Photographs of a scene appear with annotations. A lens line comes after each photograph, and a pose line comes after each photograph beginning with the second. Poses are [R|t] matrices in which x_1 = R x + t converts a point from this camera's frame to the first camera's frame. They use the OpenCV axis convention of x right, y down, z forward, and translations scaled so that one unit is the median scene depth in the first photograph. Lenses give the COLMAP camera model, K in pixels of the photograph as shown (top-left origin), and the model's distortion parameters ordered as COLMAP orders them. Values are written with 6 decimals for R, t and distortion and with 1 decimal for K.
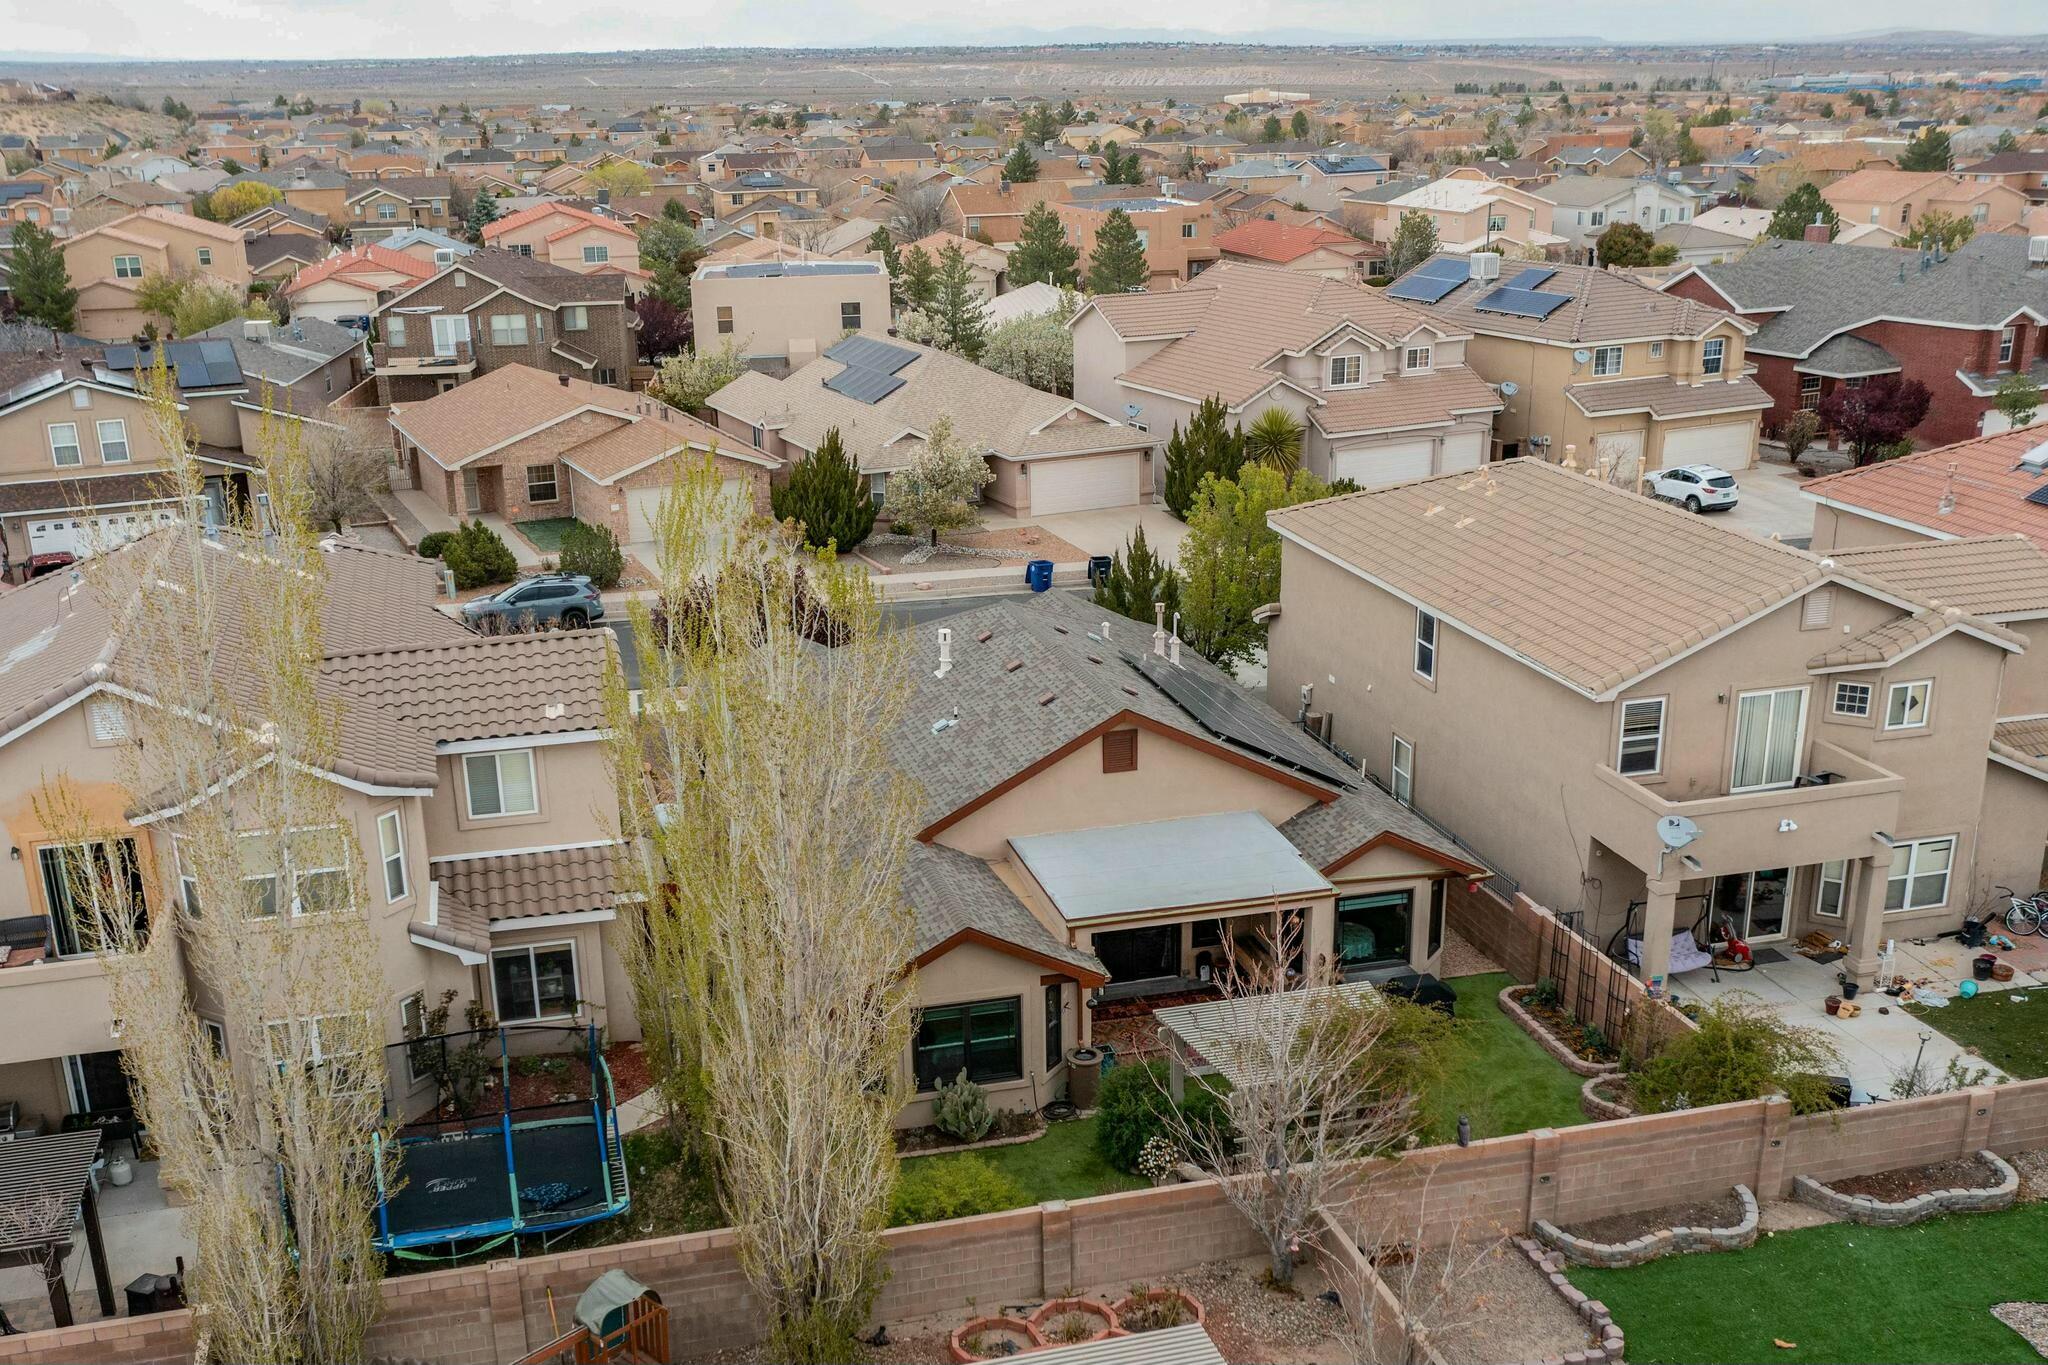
lens RADIAL K [[2090.5, 0, 1023.4], [0, 2090.5, 727.5], [0, 0, 1]] dist [0.001668, 0.023779]
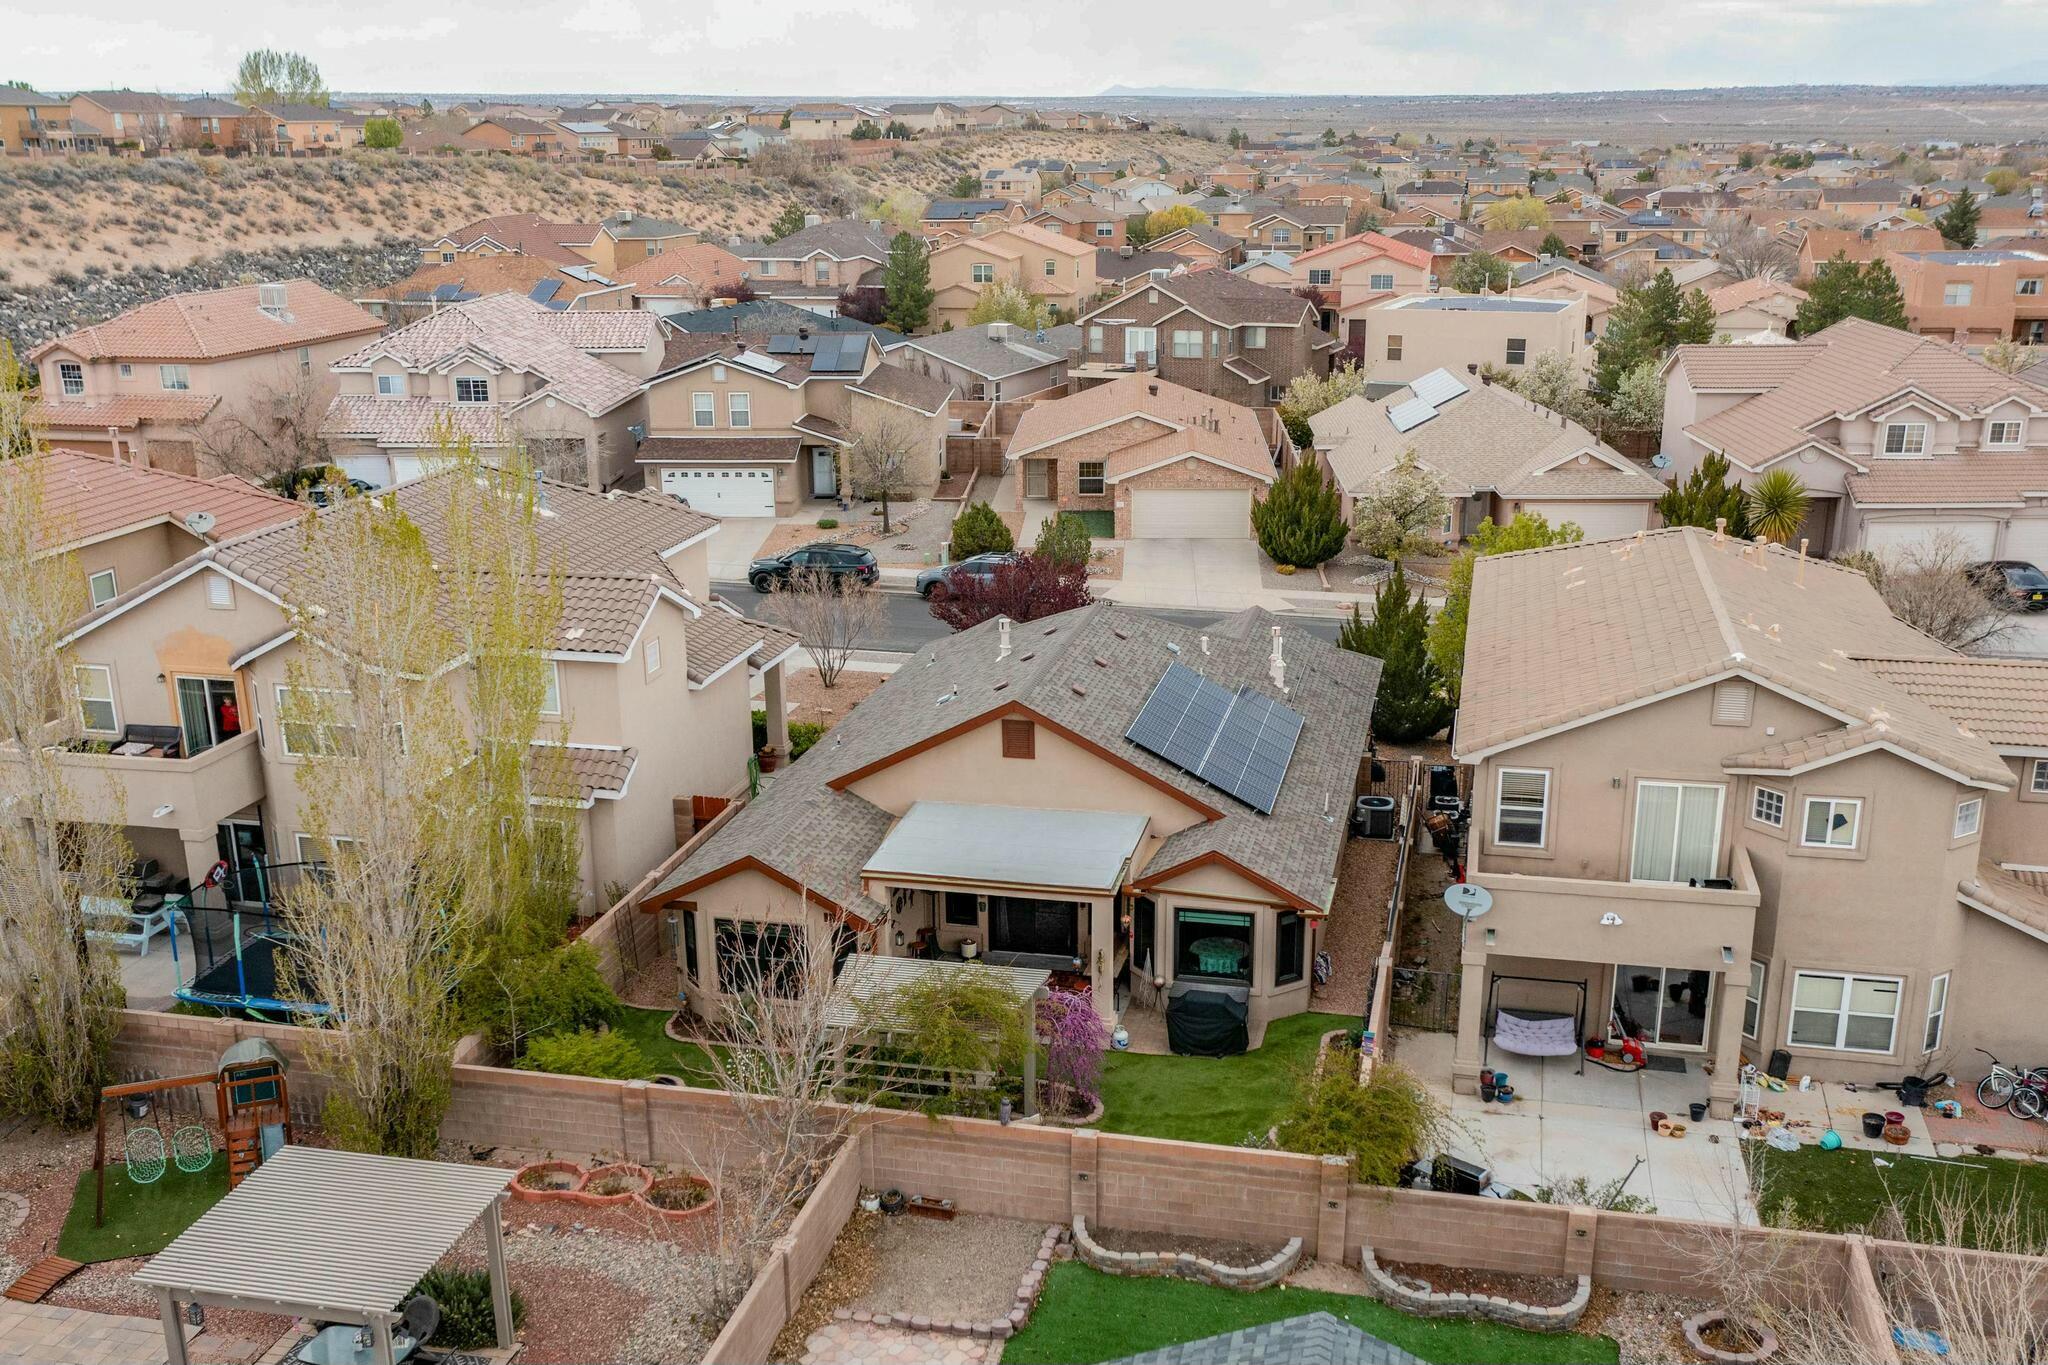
lens RADIAL K [[2014.7, 0, 1024.0], [0, 2014.7, 682.5], [0, 0, 1]] dist [0.007995, -0.006493]
pose [[0.885327, 0.136935, -0.444348, 0.475999], [-0.148573, 0.988863, 0.008718, -0.025674], [0.440593, 0.058300, 0.895812, 0.046889]]
